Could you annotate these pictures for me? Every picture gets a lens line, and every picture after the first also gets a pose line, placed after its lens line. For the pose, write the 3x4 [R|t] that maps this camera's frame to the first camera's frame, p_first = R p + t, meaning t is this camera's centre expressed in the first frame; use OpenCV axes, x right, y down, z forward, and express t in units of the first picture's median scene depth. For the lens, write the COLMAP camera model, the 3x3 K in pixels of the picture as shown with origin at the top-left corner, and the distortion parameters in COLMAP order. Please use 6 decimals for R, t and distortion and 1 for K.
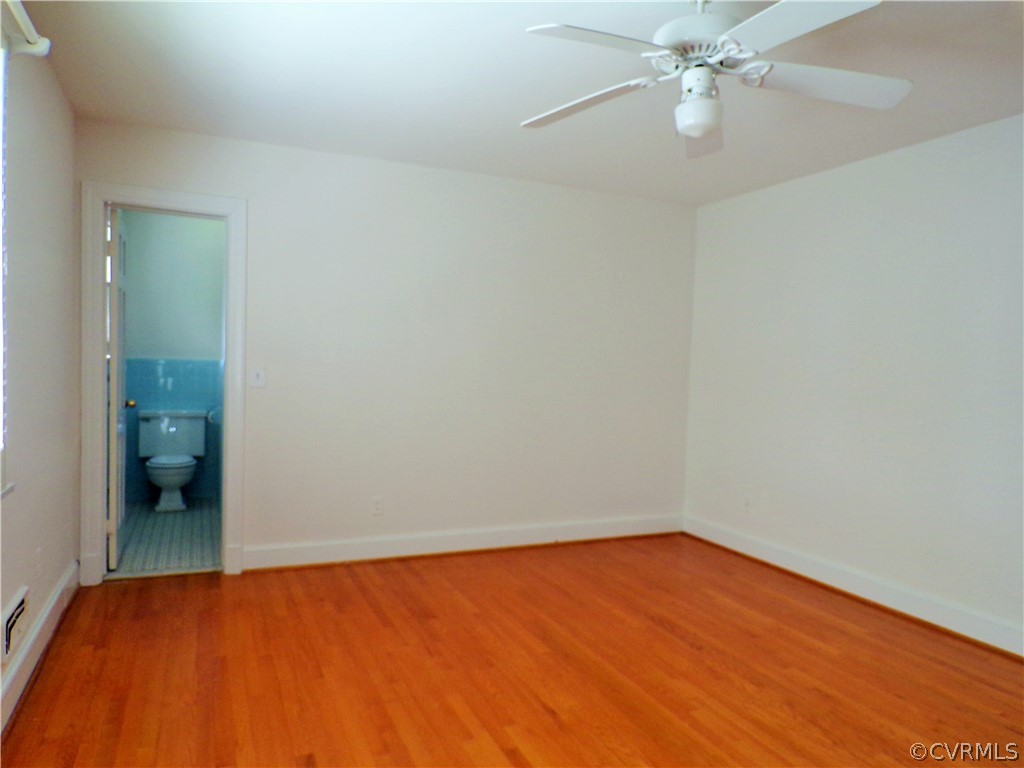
lens RADIAL K [[699.7, 0, 511.1], [0, 699.7, 381.4], [0, 0, 1]] dist [-0.004359, 0.011290]
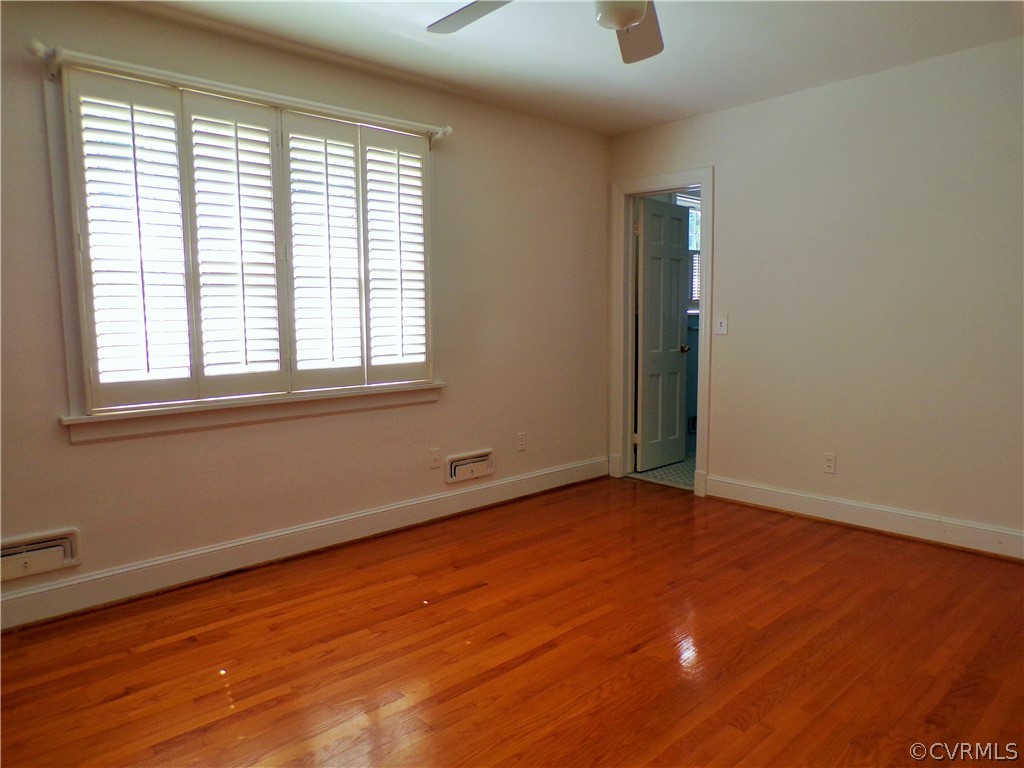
lens RADIAL K [[699.7, 0, 513.0], [0, 699.7, 389.9], [0, 0, 1]] dist [-0.004359, 0.011290]
pose [[0.326021, 0.068970, -0.942843, 0.601870], [-0.008798, 0.997513, 0.069927, 0.022280], [0.945321, -0.014502, 0.325817, 0.337834]]
